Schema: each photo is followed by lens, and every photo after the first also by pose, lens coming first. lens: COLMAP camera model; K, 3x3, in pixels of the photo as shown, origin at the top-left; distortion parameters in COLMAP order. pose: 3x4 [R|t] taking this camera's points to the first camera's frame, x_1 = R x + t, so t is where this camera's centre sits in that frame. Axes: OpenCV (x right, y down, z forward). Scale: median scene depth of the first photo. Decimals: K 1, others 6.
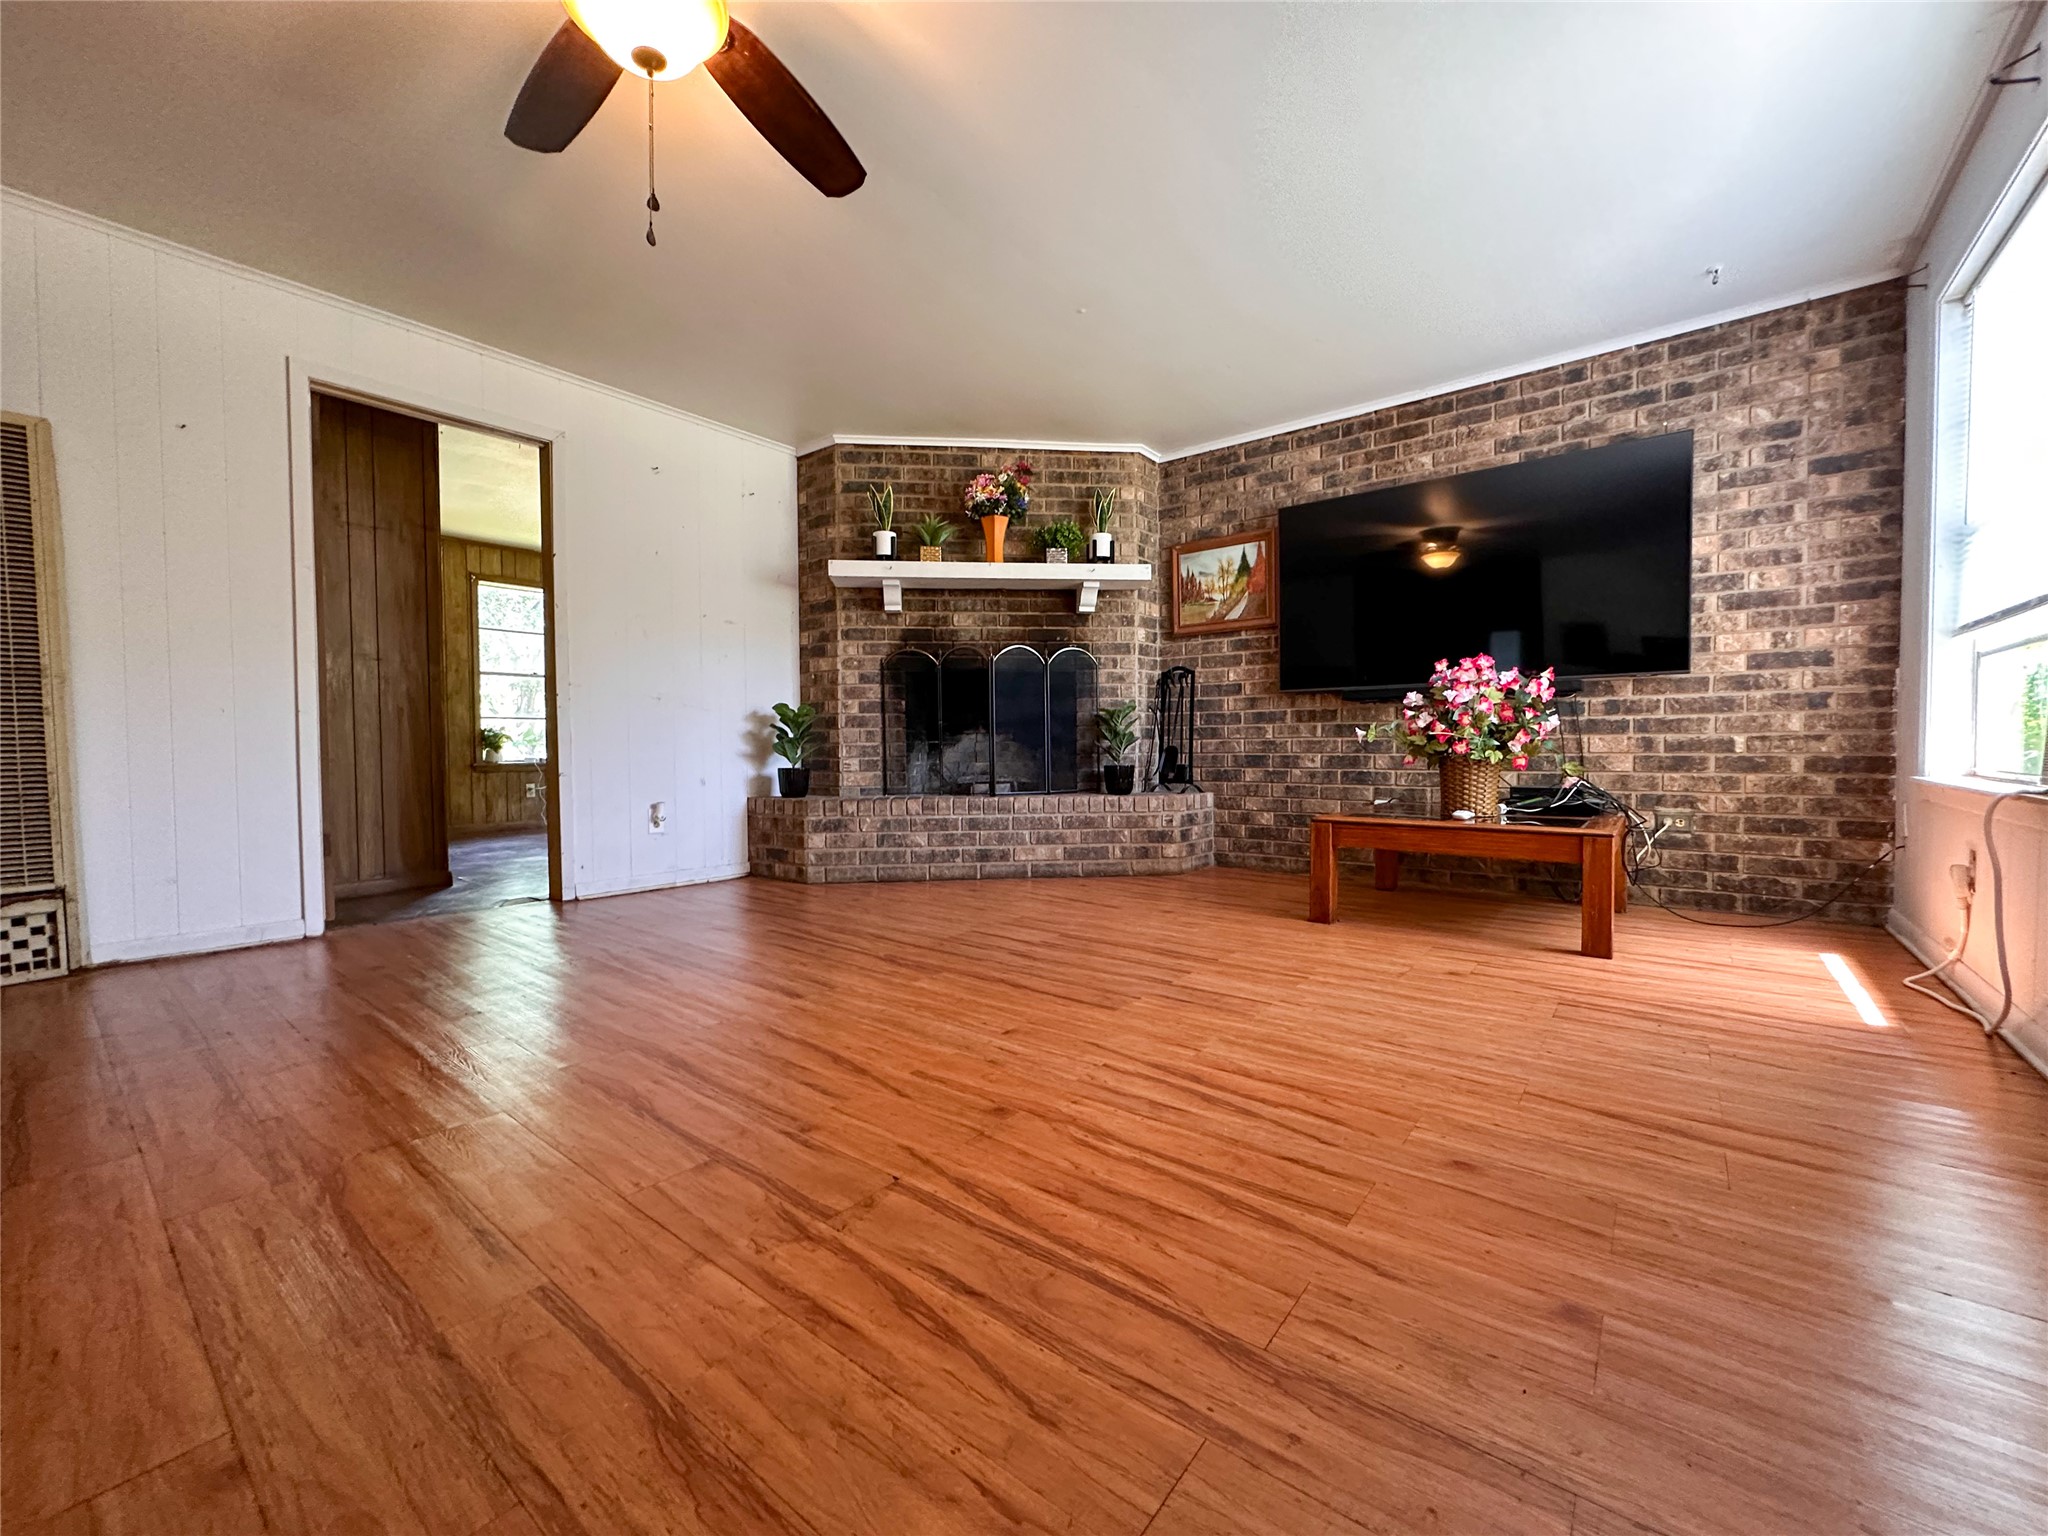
lens RADIAL K [[816.0, 0, 1022.0], [0, 816.0, 766.2], [0, 0, 1]] dist [-0.007732, 0.000673]
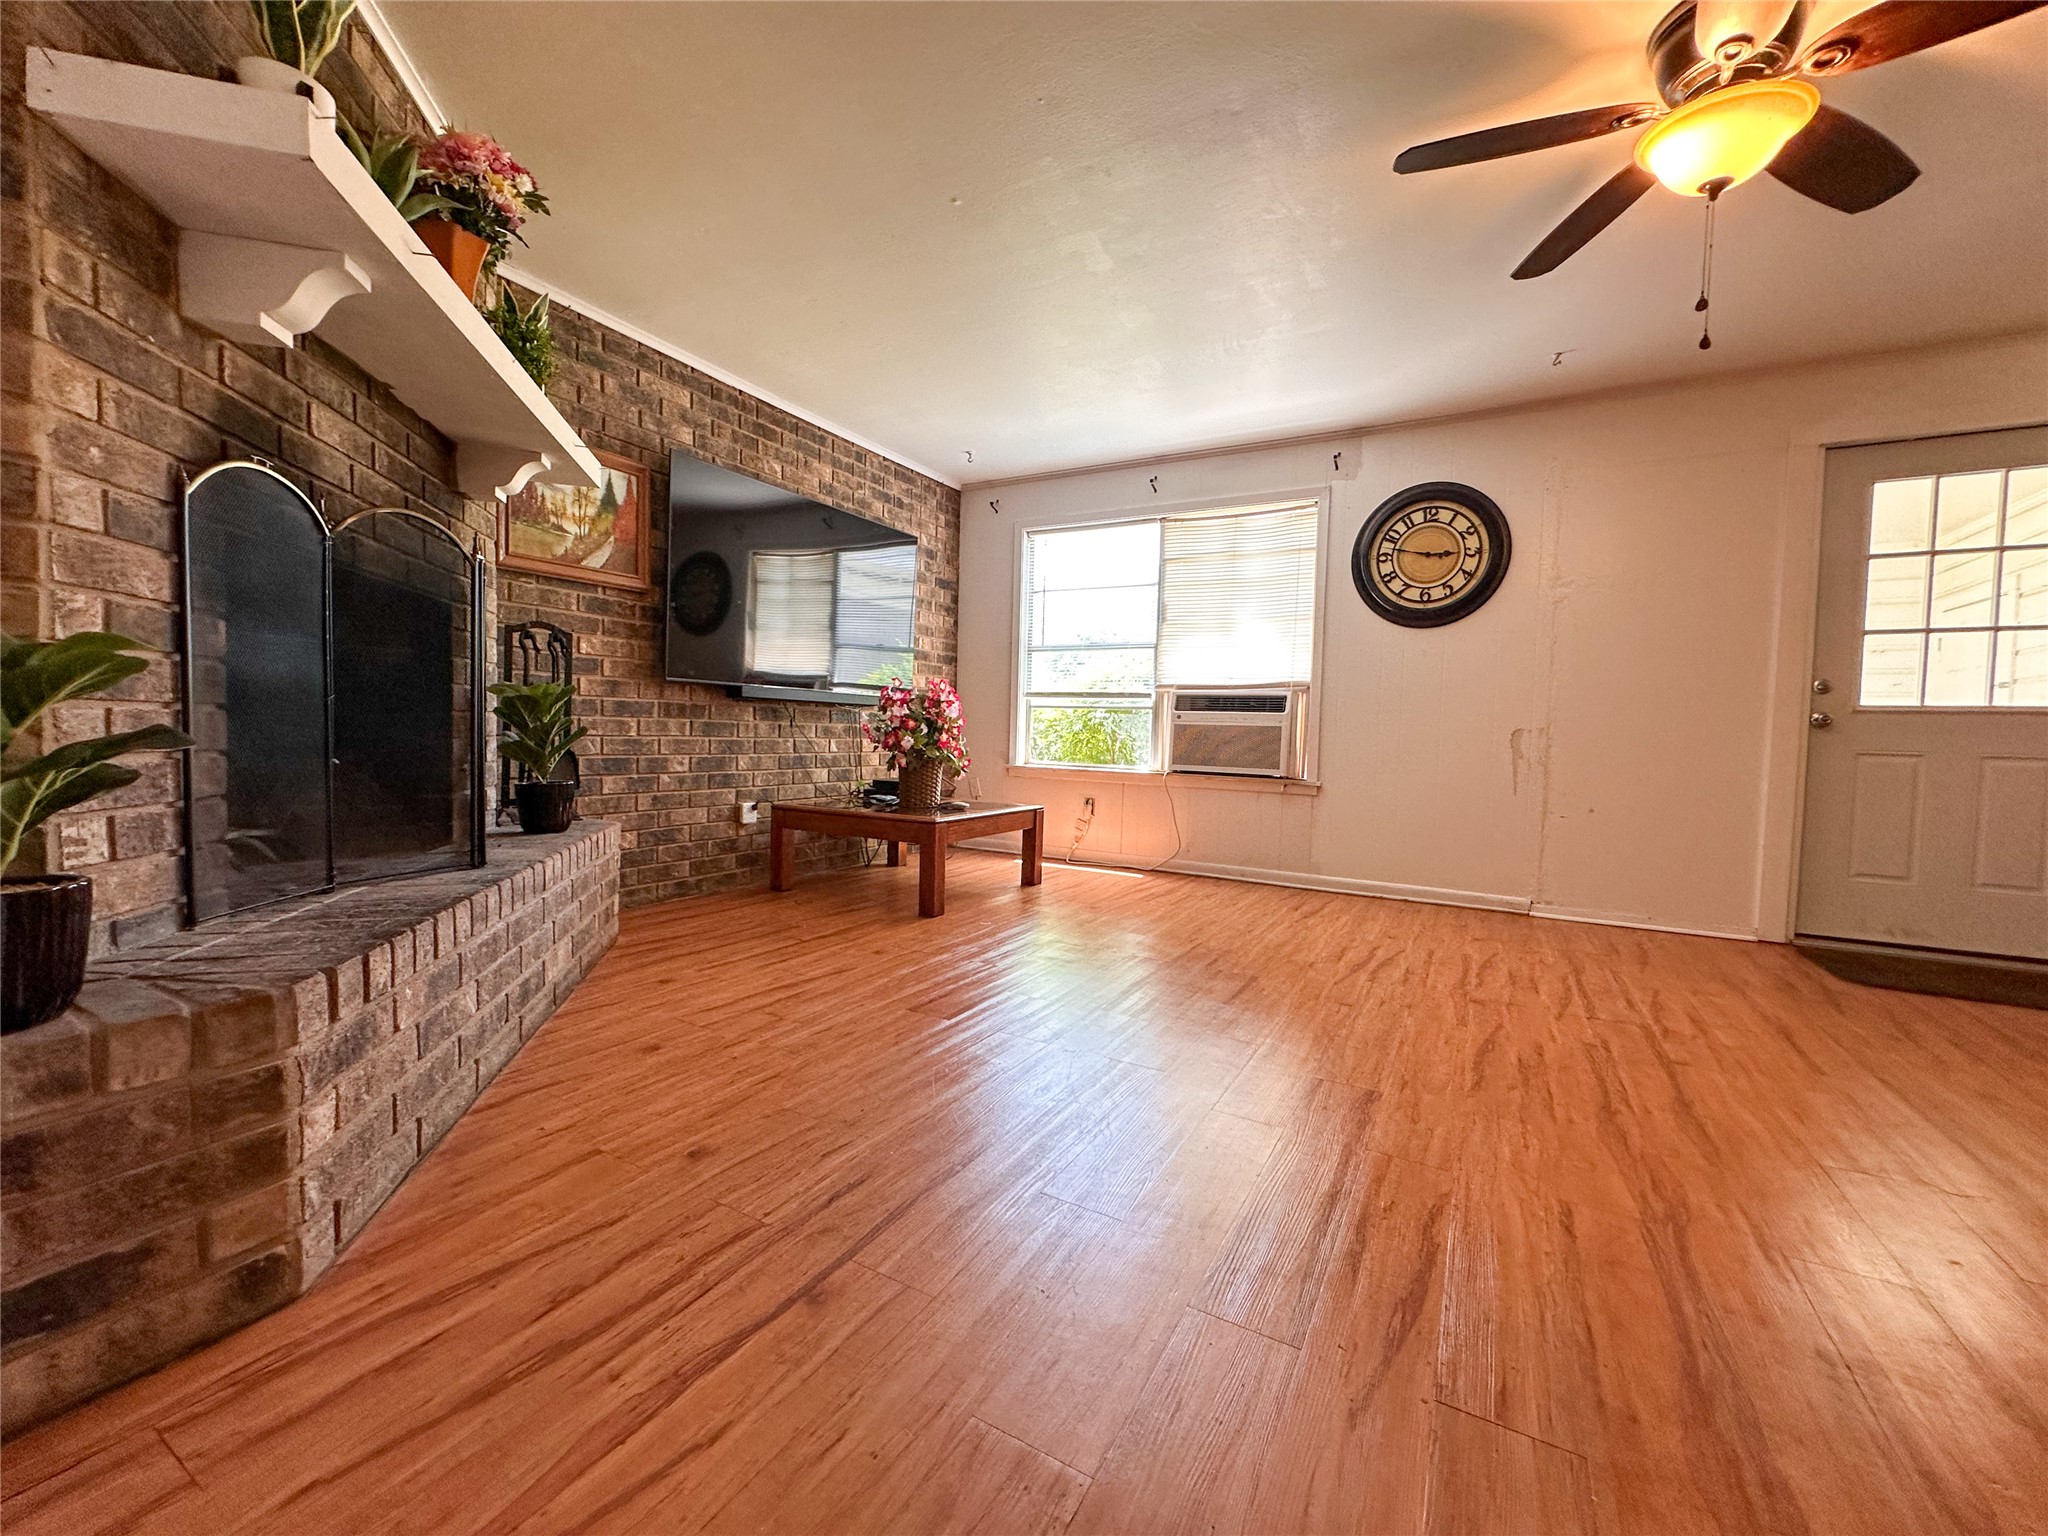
lens RADIAL K [[816.0, 0, 1025.0], [0, 816.0, 769.7], [0, 0, 1]] dist [-0.007732, 0.000673]
pose [[-0.152365, -0.043240, 0.987378, -0.637689], [-0.001313, 0.999050, 0.043549, -0.045324], [-0.988323, 0.005339, -0.152277, 0.928935]]
